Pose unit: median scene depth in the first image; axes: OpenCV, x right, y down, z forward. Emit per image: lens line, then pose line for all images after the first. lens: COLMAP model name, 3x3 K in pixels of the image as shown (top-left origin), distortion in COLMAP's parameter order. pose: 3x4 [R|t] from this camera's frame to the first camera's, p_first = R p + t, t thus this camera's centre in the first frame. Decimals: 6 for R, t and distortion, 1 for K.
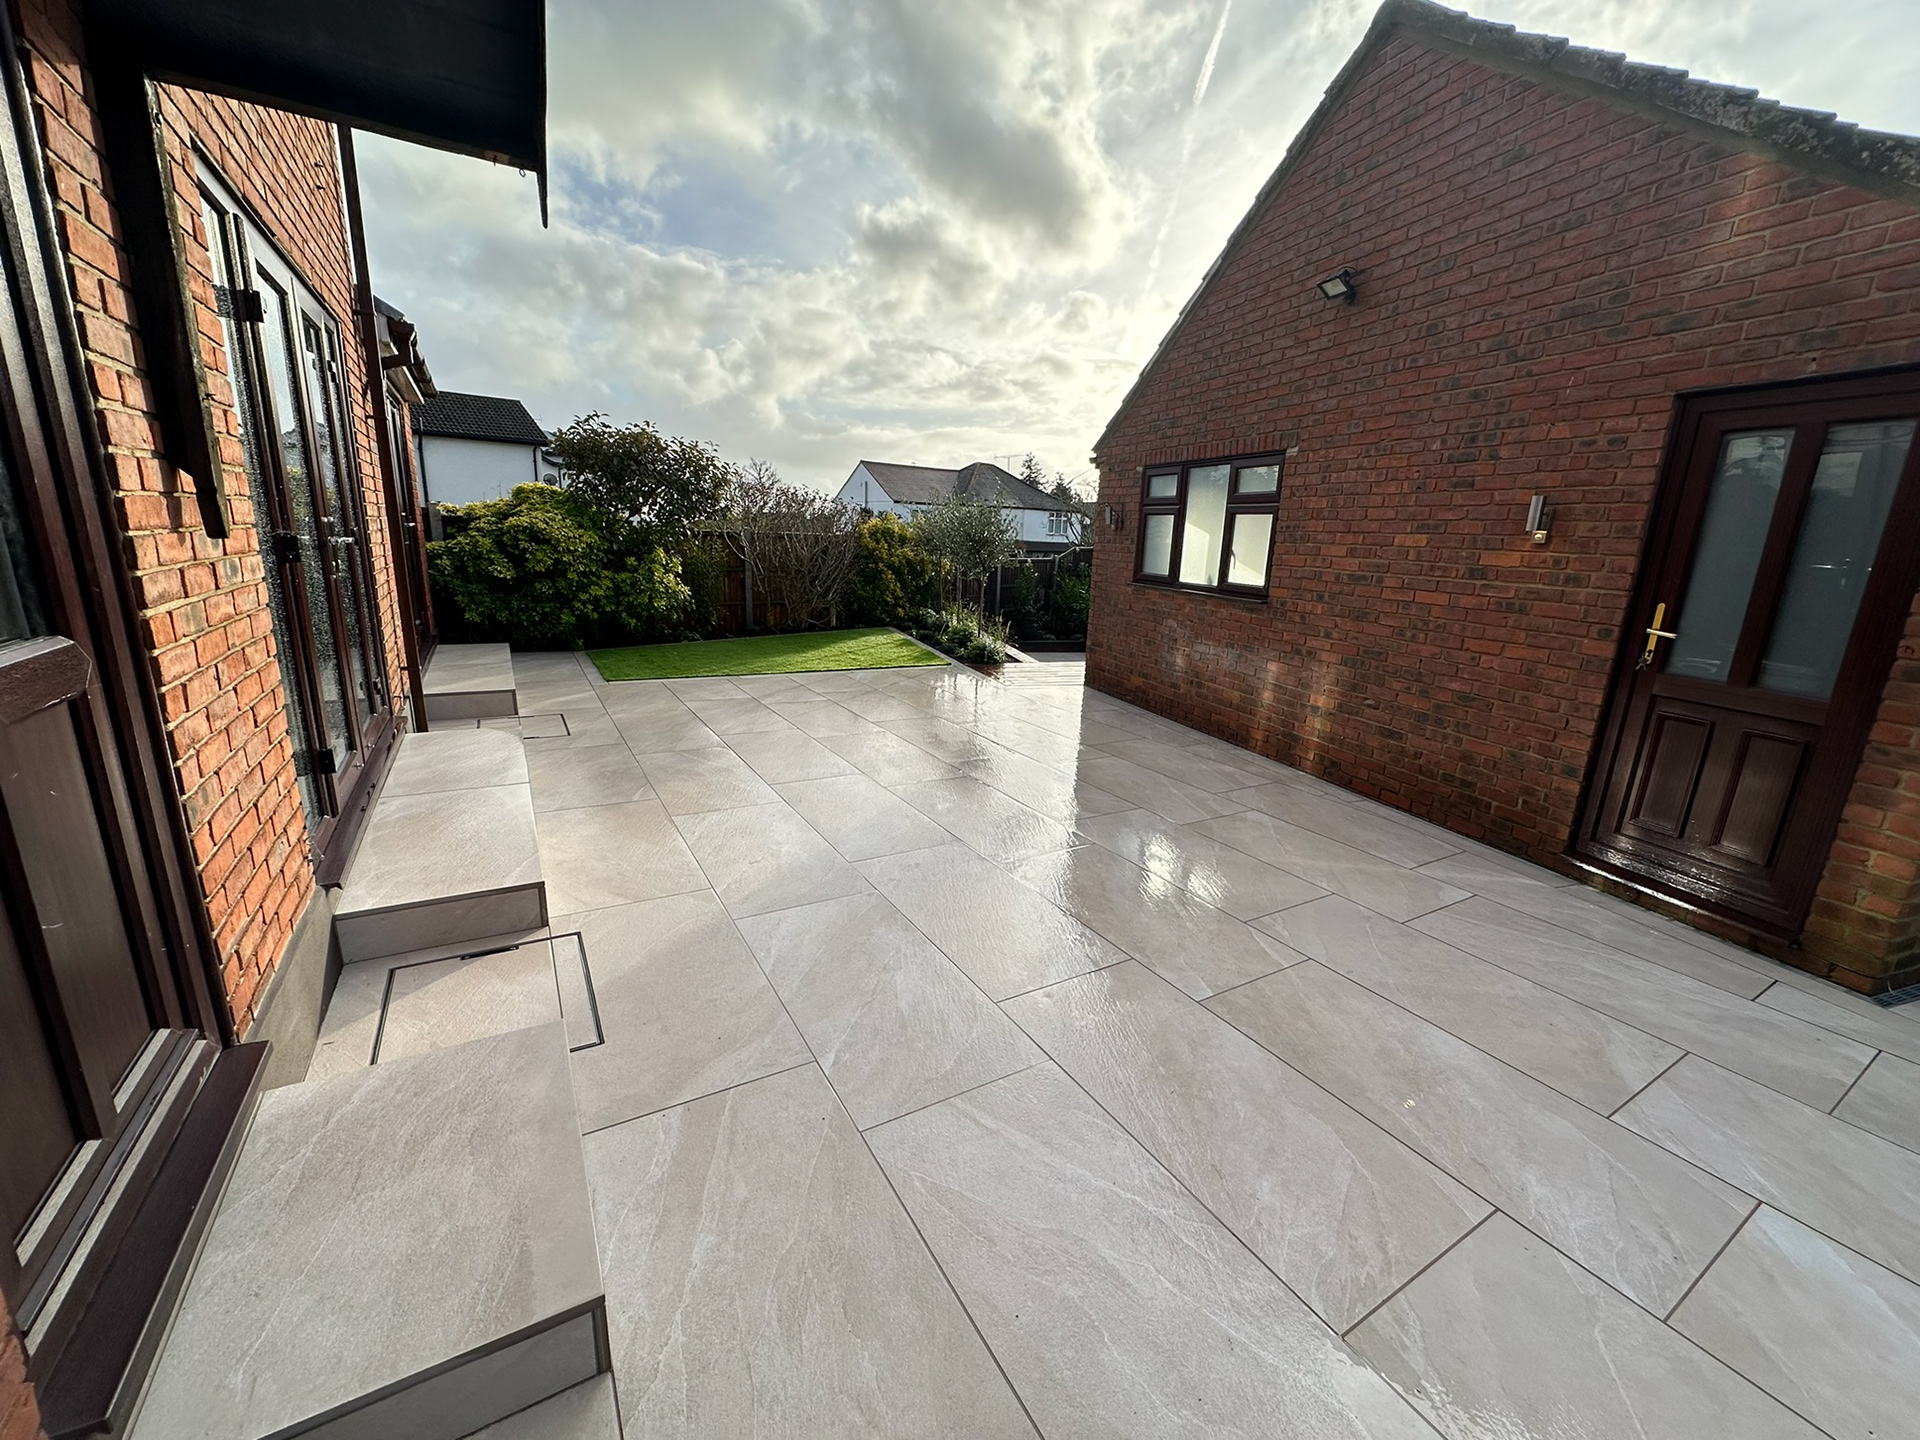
lens RADIAL K [[763.0, 0, 962.5], [0, 763.0, 721.5], [0, 0, 1]] dist [-0.003404, 0.000761]
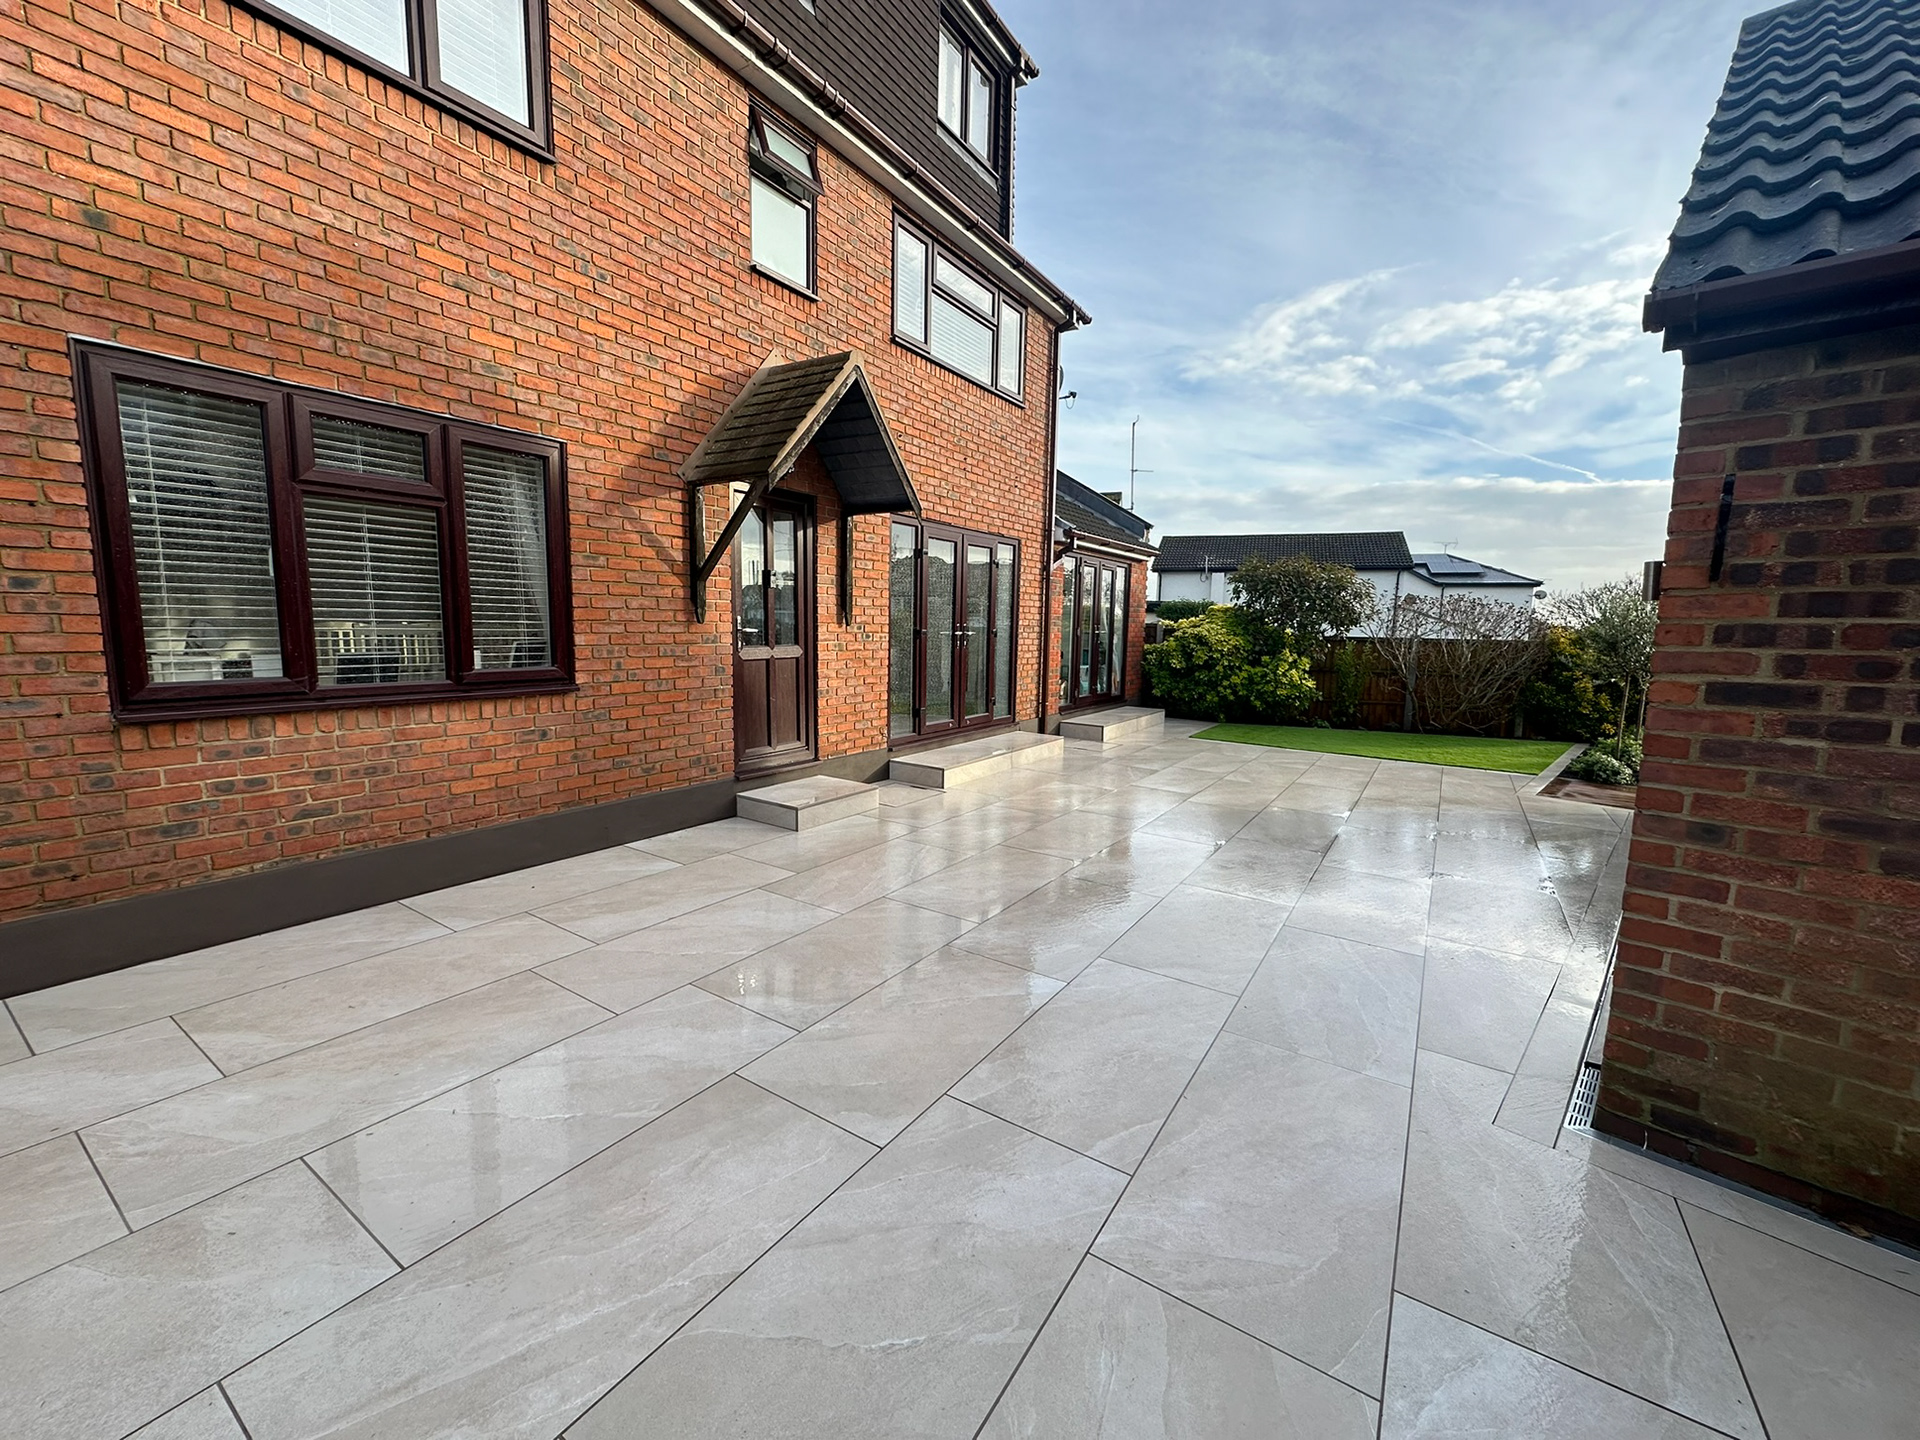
lens RADIAL K [[763.0, 0, 956.7], [0, 763.0, 723.2], [0, 0, 1]] dist [-0.003404, 0.000761]
pose [[0.438987, 0.083958, -0.894562, 1.224765], [-0.217128, 0.976029, -0.014947, 0.074577], [0.871863, 0.200796, 0.446694, -0.049271]]
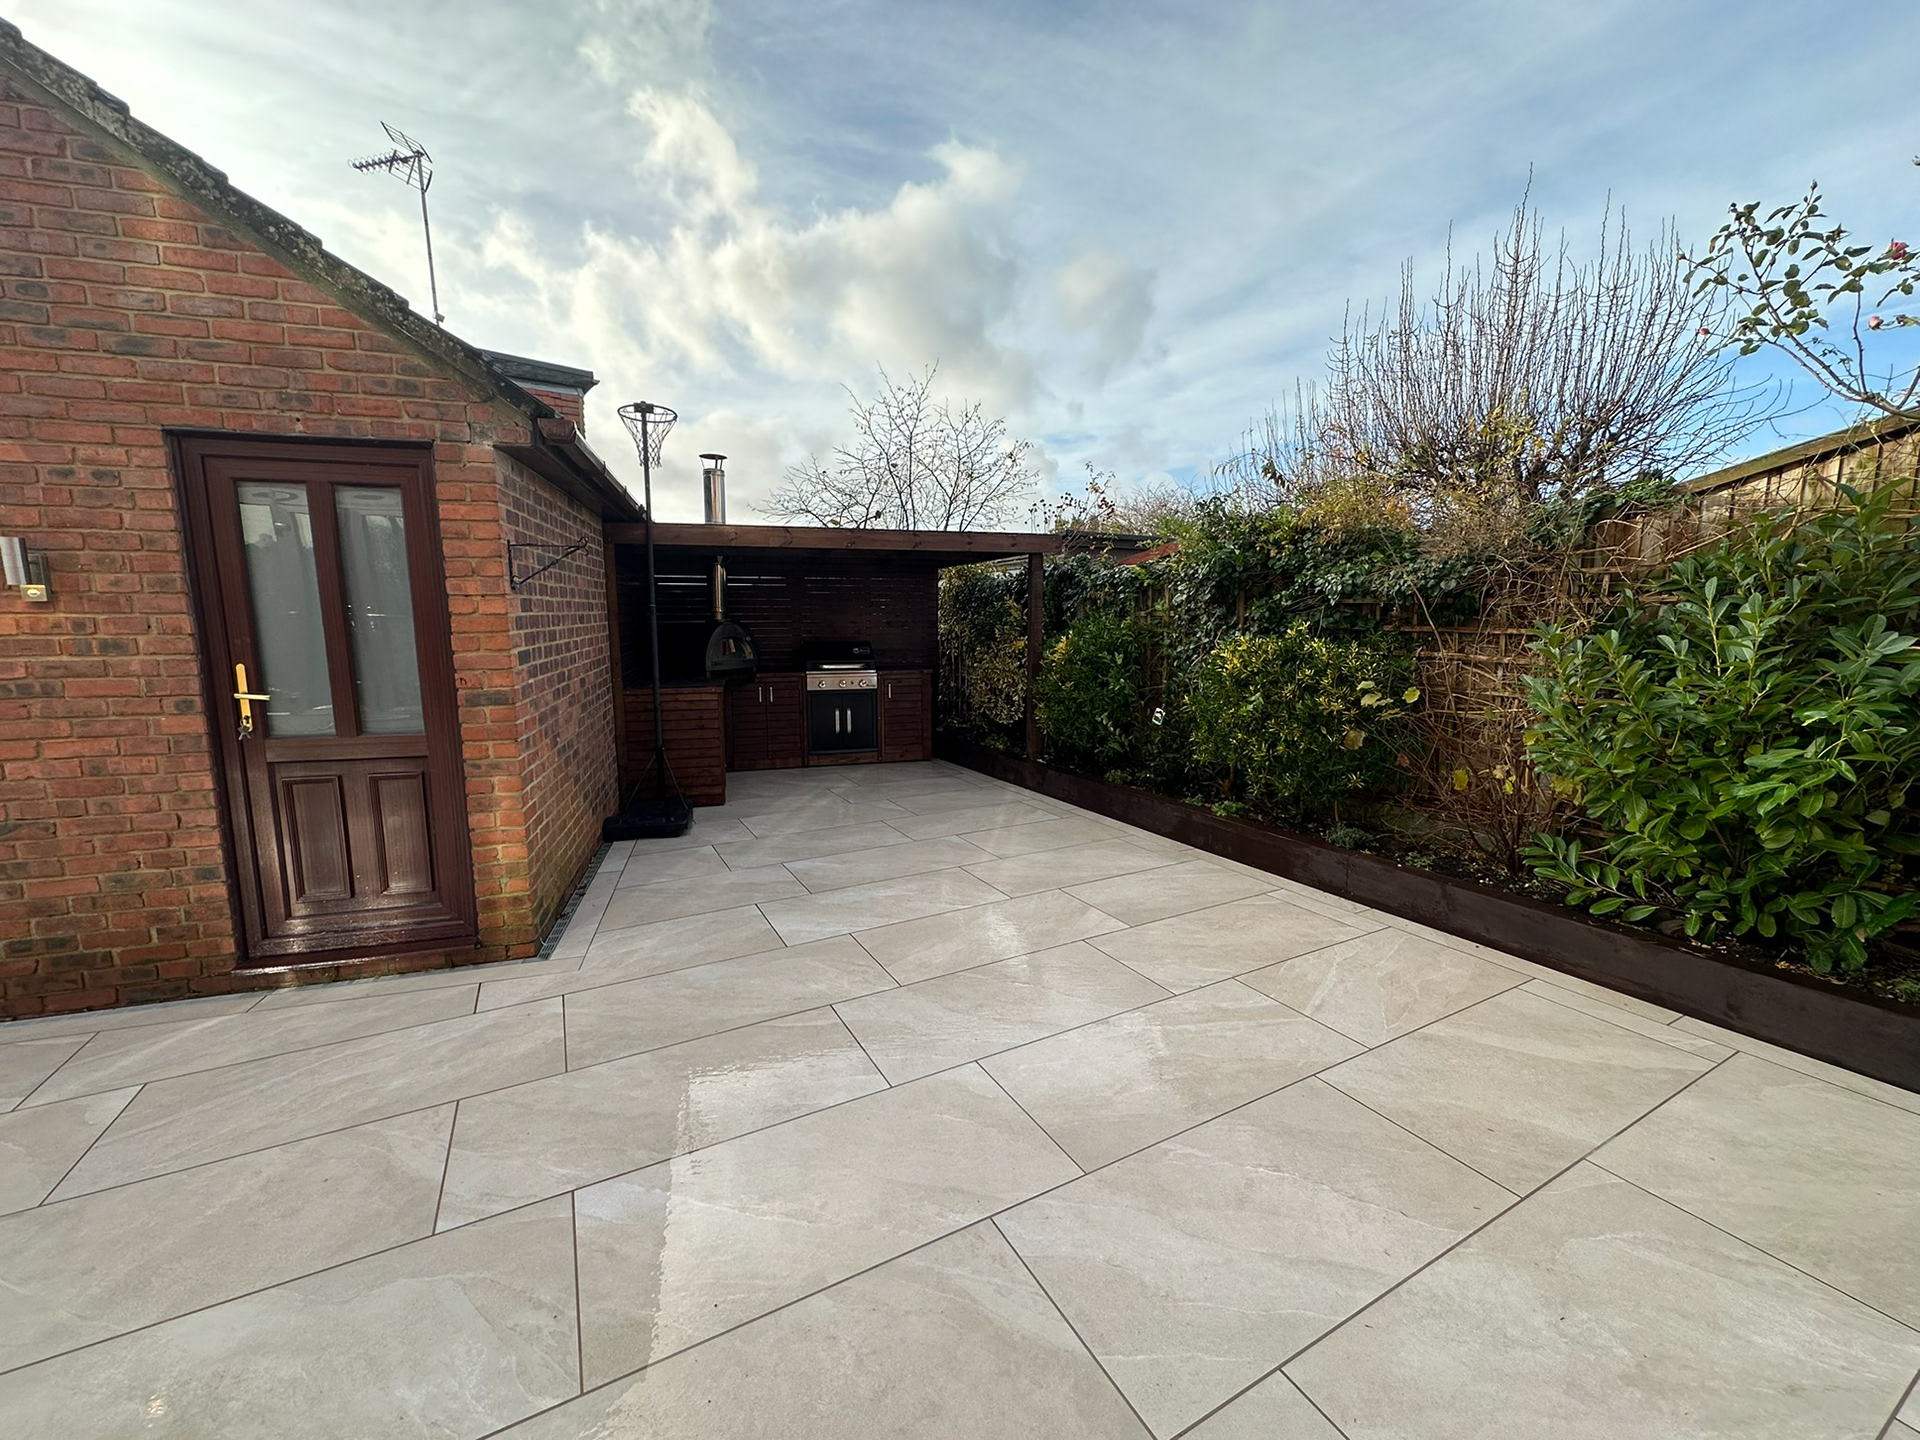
lens RADIAL K [[763.0, 0, 956.5], [0, 763.0, 720.4], [0, 0, 1]] dist [-0.003404, 0.000761]
pose [[0.049855, -0.175978, 0.983131, 0.065393], [0.245135, 0.956401, 0.158762, -0.026014], [-0.968206, 0.233085, 0.090820, 0.111232]]
